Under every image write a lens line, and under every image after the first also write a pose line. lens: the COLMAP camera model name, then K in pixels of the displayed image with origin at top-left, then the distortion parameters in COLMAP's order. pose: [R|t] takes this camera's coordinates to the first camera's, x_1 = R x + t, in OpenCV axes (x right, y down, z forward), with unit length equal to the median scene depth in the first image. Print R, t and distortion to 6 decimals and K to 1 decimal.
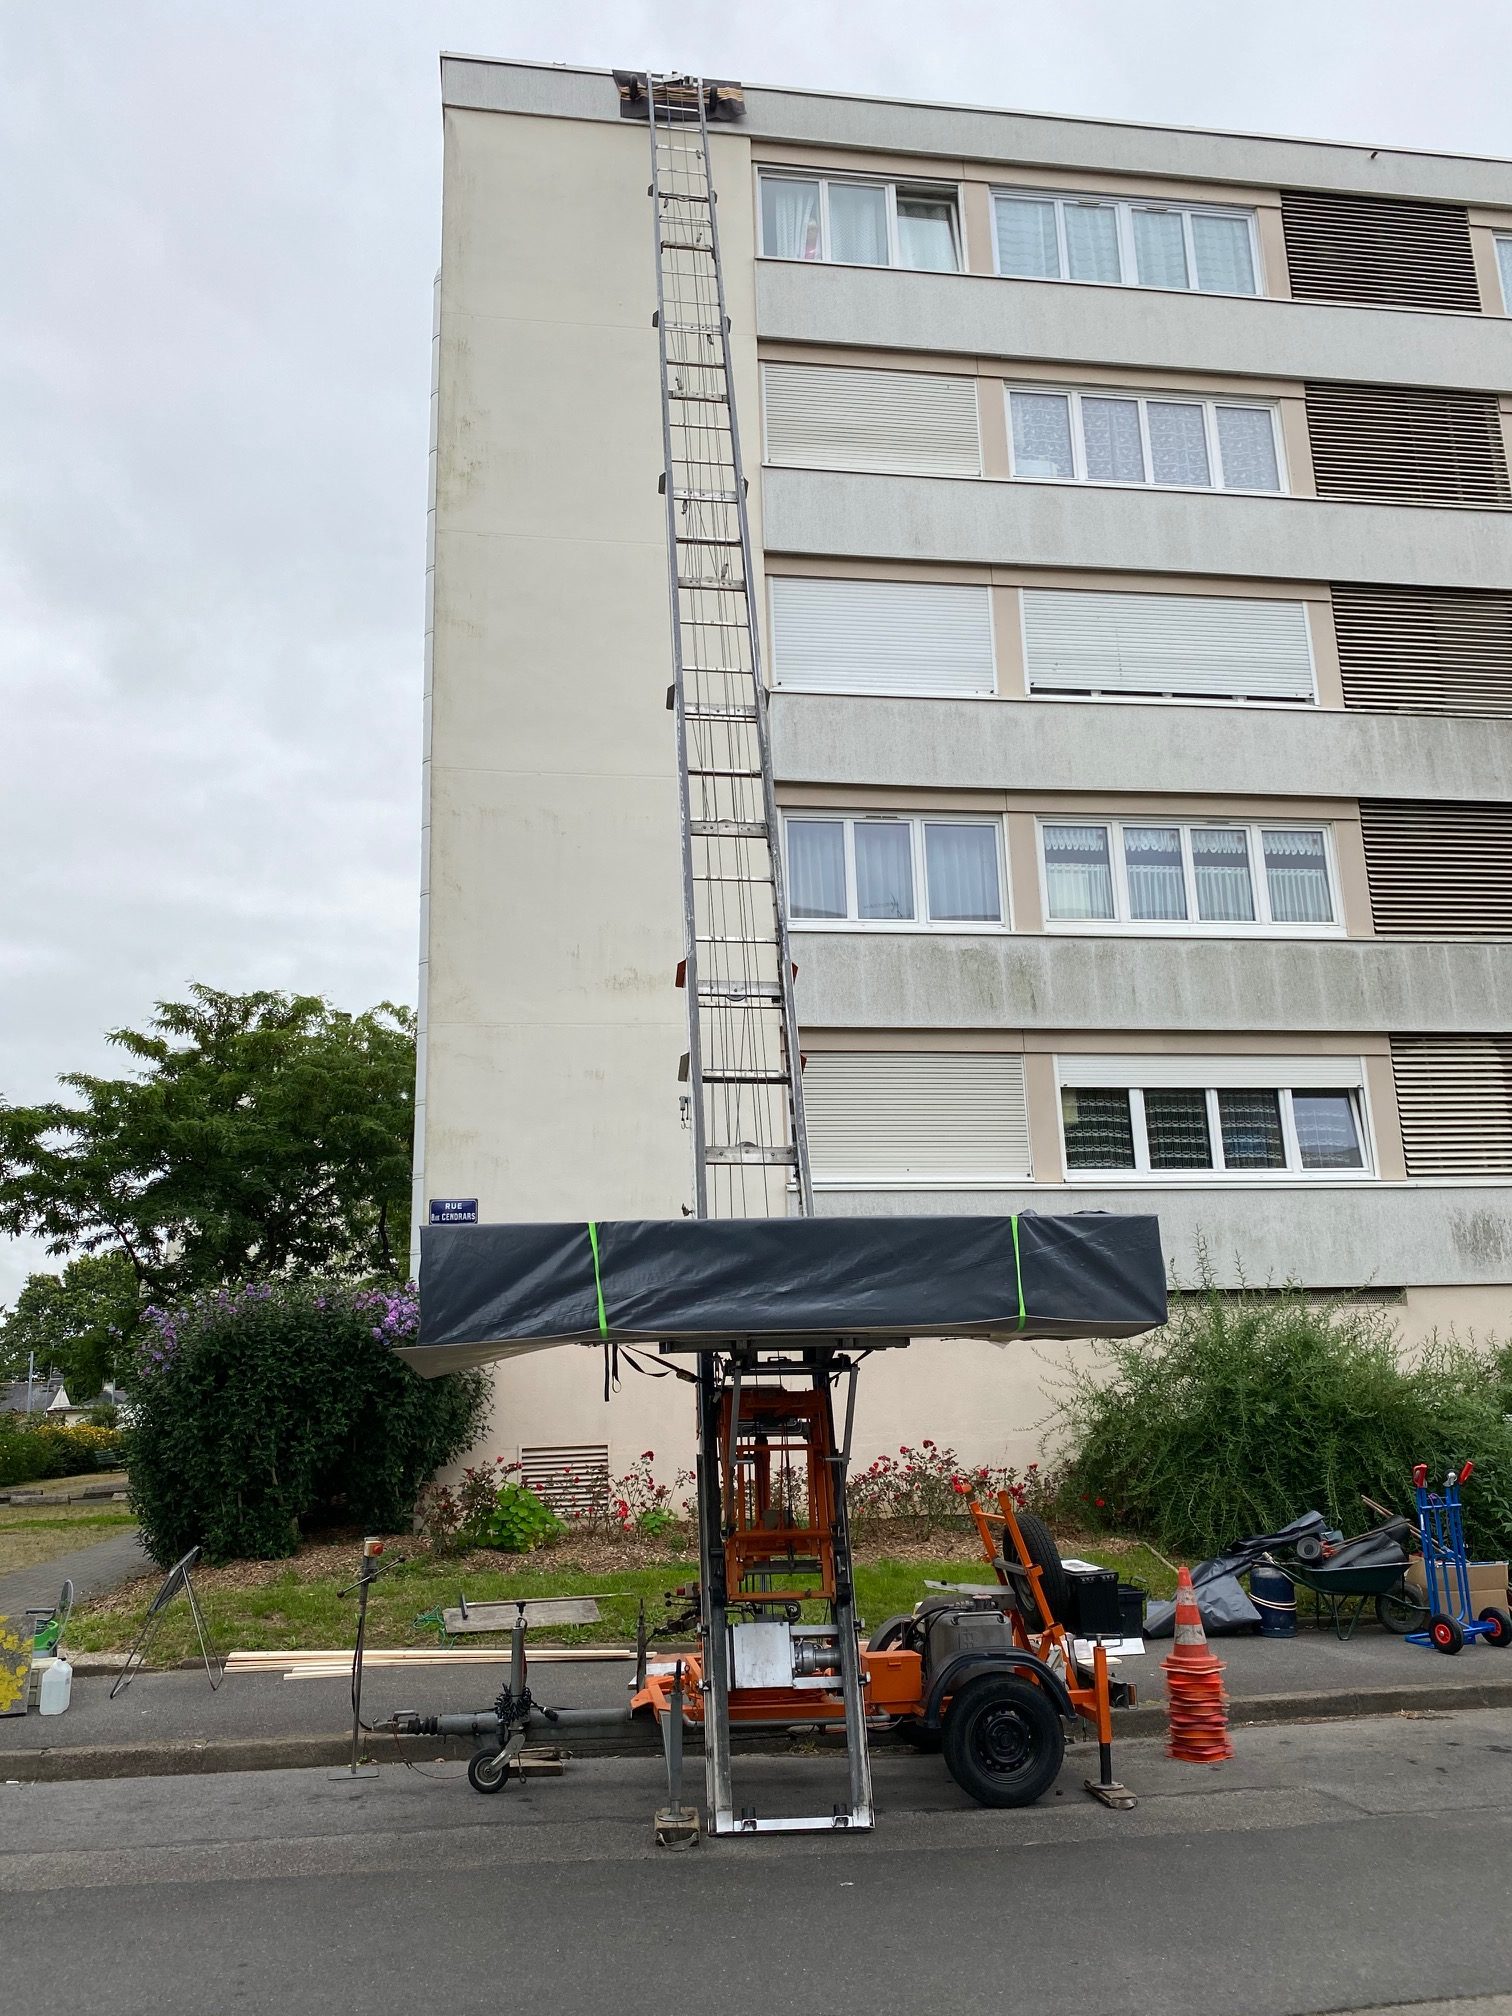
lens RADIAL K [[1481.9, 0, 756.0], [0, 1481.9, 1008.0], [0, 0, 1]] dist [0.039951, -0.073401]
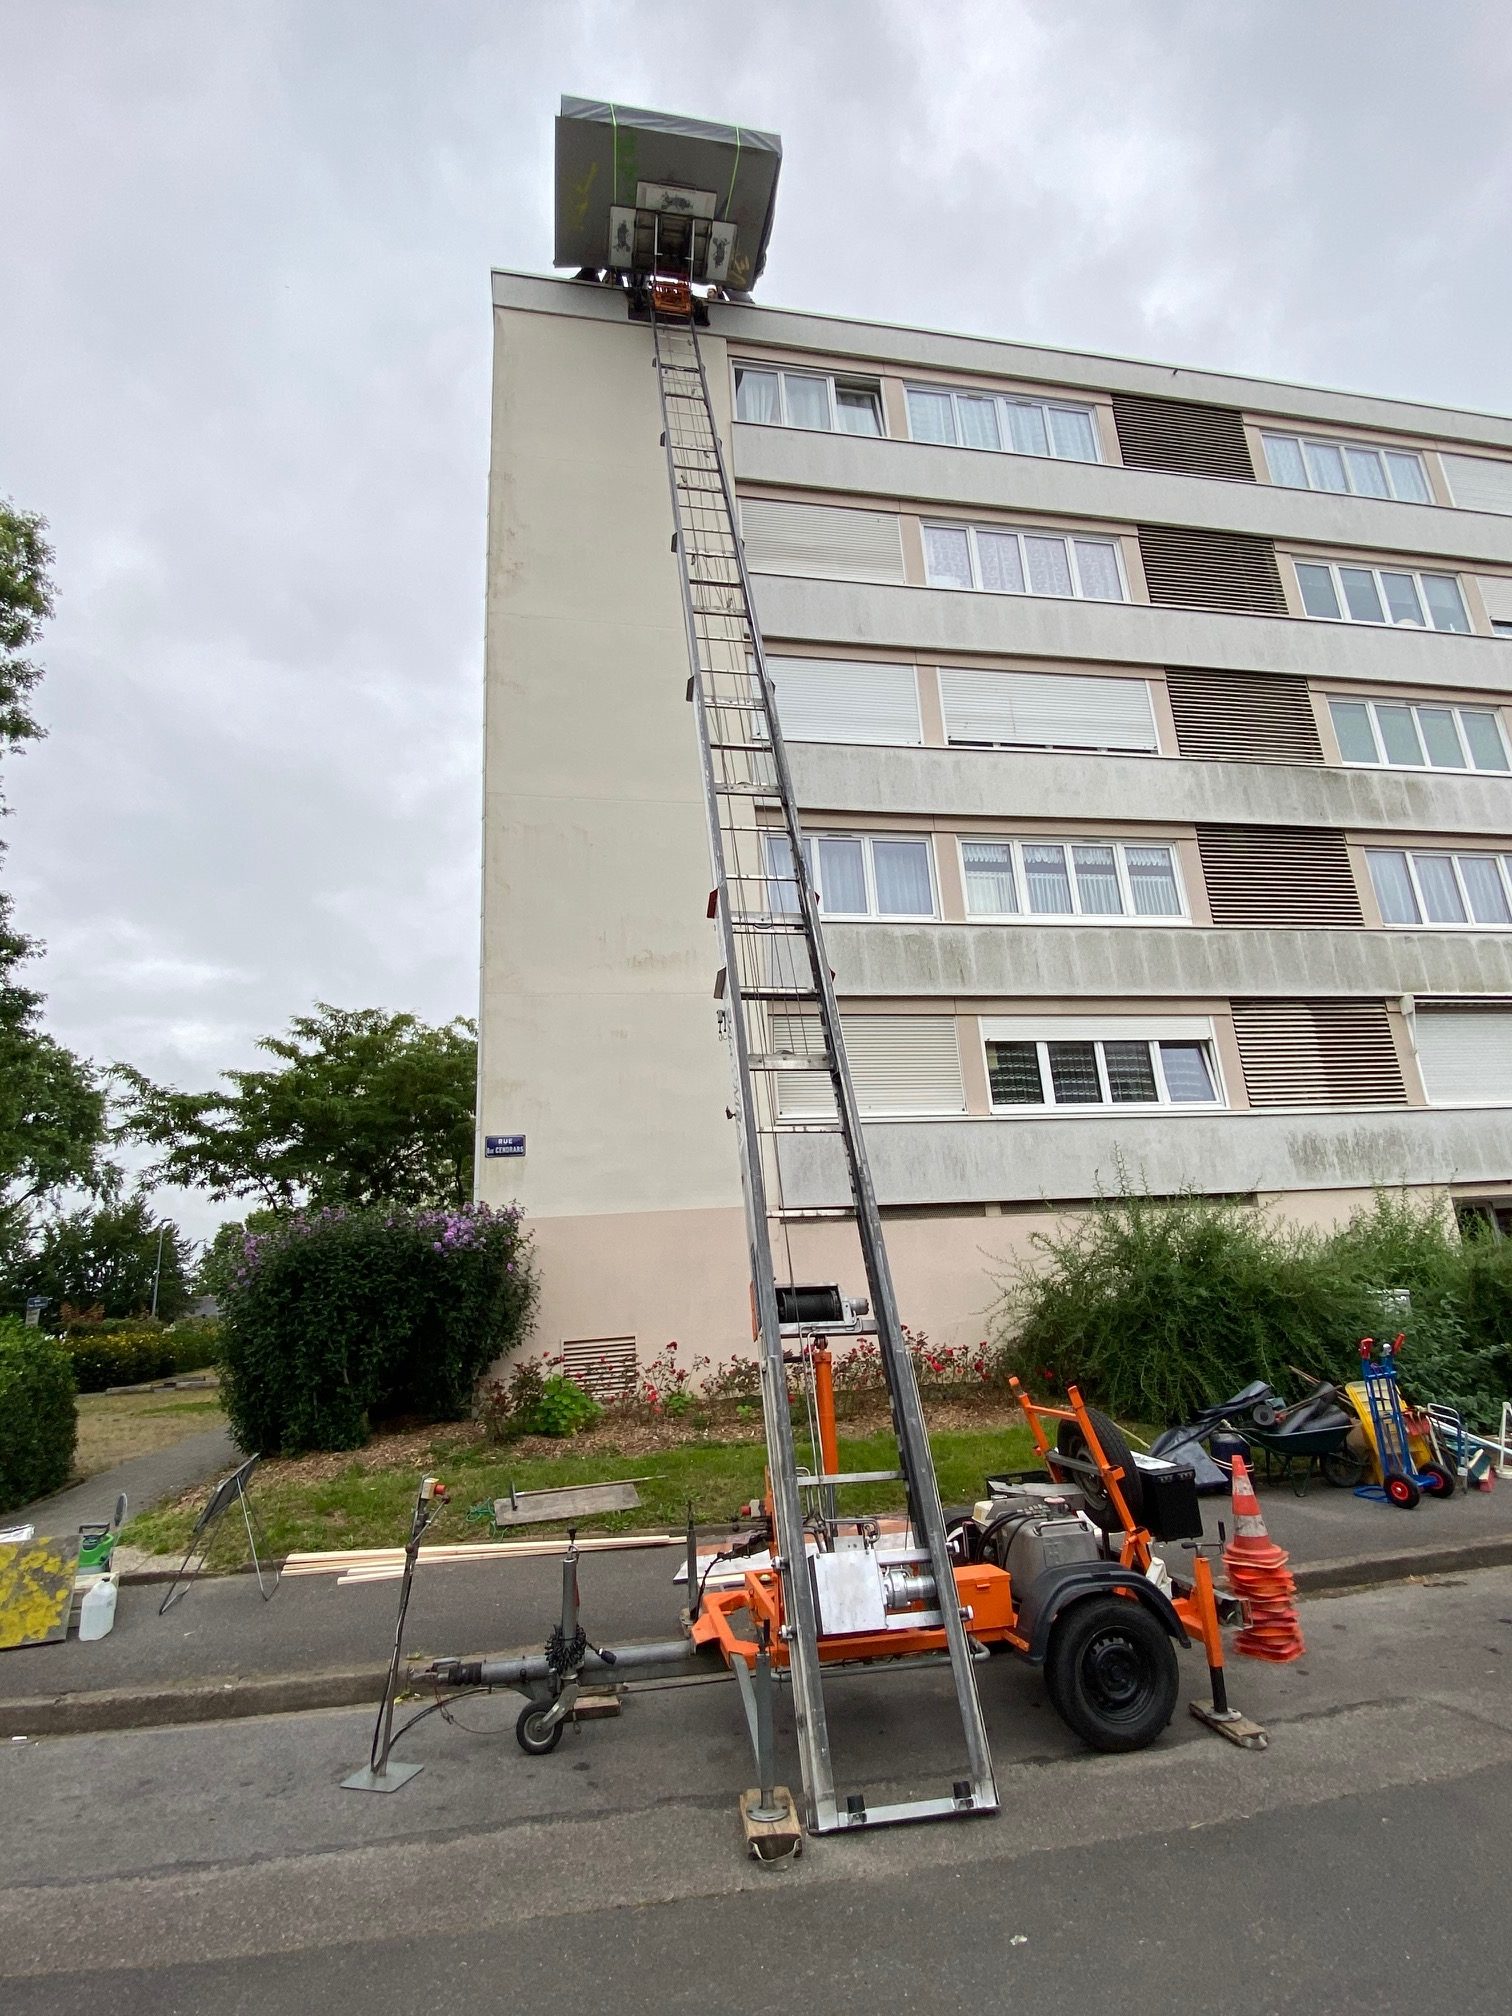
lens RADIAL K [[945.3, 0, 749.4], [0, 945.3, 1000.4], [0, 0, 1]] dist [0.042221, -0.046620]
pose [[0.998819, -0.013664, 0.046620, -0.034752], [0.015532, 0.999082, -0.039924, 0.047117], [-0.046032, 0.040601, 0.998115, 0.190047]]
